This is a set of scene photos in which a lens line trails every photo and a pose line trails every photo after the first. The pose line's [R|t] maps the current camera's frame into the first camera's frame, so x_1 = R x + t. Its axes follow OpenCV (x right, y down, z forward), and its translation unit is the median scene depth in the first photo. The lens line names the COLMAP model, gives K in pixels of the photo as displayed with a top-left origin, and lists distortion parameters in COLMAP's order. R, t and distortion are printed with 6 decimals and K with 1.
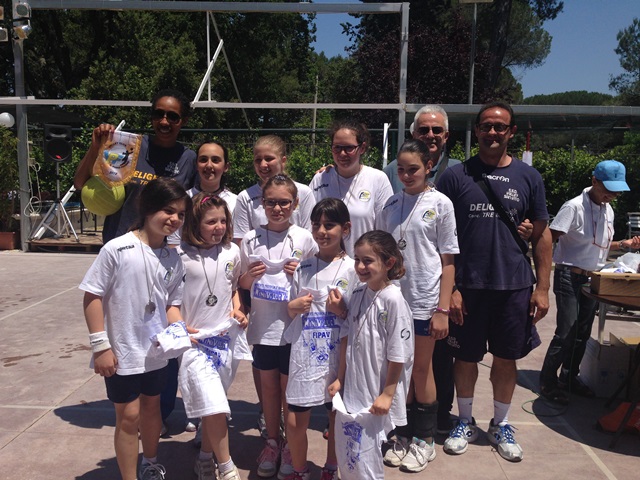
lens RADIAL K [[592.8, 0, 324.1], [0, 592.8, 246.5], [0, 0, 1]] dist [0.028684, 0.000000]
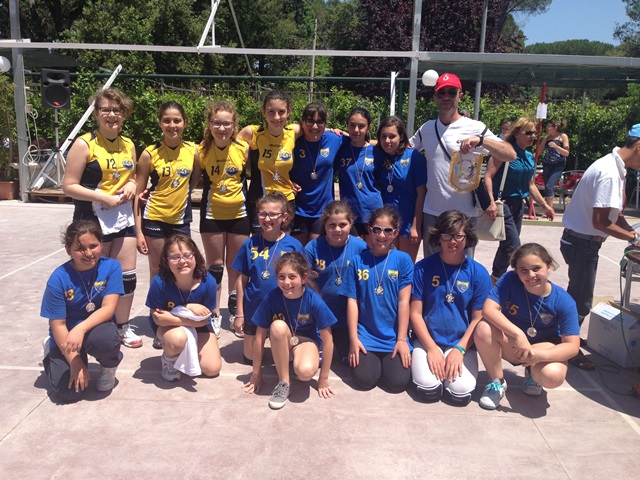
lens RADIAL K [[592.8, 0, 325.1], [0, 592.8, 246.0], [0, 0, 1]] dist [0.028684, 0.000000]
pose [[0.999870, 0.008524, 0.013652, -0.018443], [-0.009634, 0.996471, 0.083389, -0.004677], [-0.012893, -0.083509, 0.996424, 0.012383]]
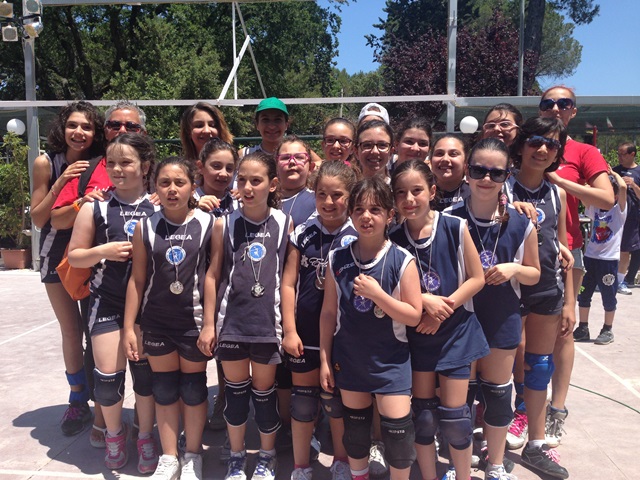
lens RADIAL K [[592.8, 0, 321.6], [0, 592.8, 250.3], [0, 0, 1]] dist [0.028684, 0.000000]
pose [[0.999019, -0.014664, -0.041797, -0.021449], [0.013526, 0.999534, -0.027382, 0.007405], [0.042179, 0.026790, 0.998751, 0.083561]]
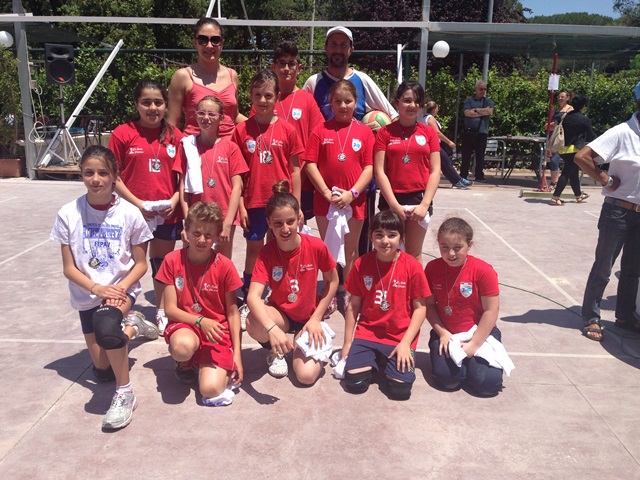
lens RADIAL K [[592.8, 0, 322.2], [0, 592.8, 245.6], [0, 0, 1]] dist [0.028684, 0.000000]
pose [[0.999882, -0.001260, 0.015290, -0.036507], [-0.000576, 0.992838, 0.119466, -0.000585], [-0.015331, -0.119460, 0.992721, 0.014974]]
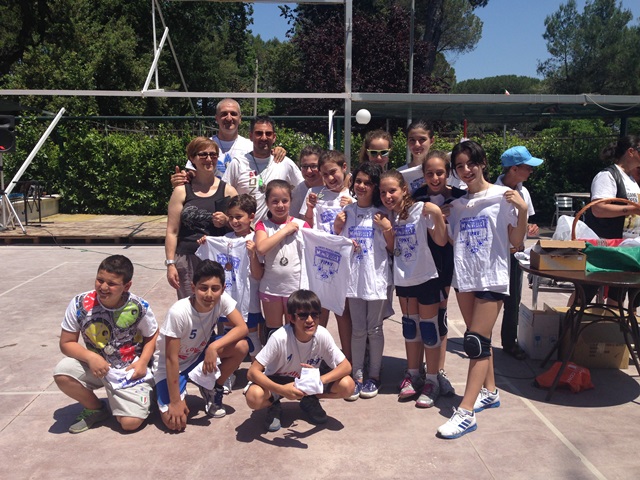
lens RADIAL K [[592.8, 0, 324.5], [0, 592.8, 245.4], [0, 0, 1]] dist [0.028684, 0.000000]
pose [[0.994687, -0.027403, 0.099234, -0.015196], [0.024868, 0.999334, 0.026693, -0.001873], [-0.099900, -0.024083, 0.994706, -0.027458]]
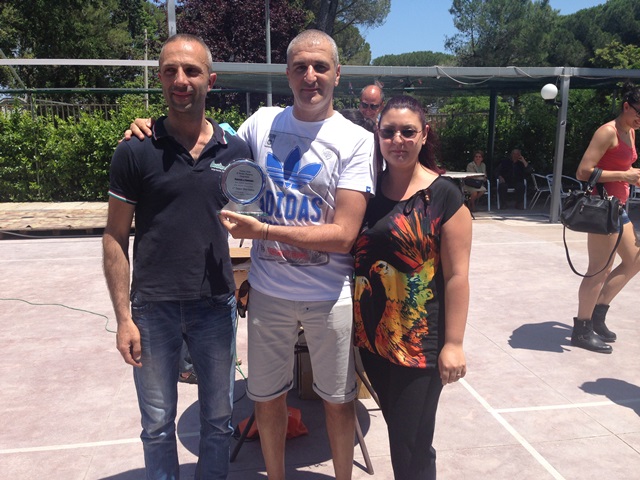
lens RADIAL K [[592.8, 0, 315.9], [0, 592.8, 251.9], [0, 0, 1]] dist [0.028684, 0.000000]
pose [[0.978291, -0.057848, 0.198997, 0.112692], [0.043158, 0.996067, 0.077384, -0.007806], [-0.202690, -0.067116, 0.976940, 0.036653]]
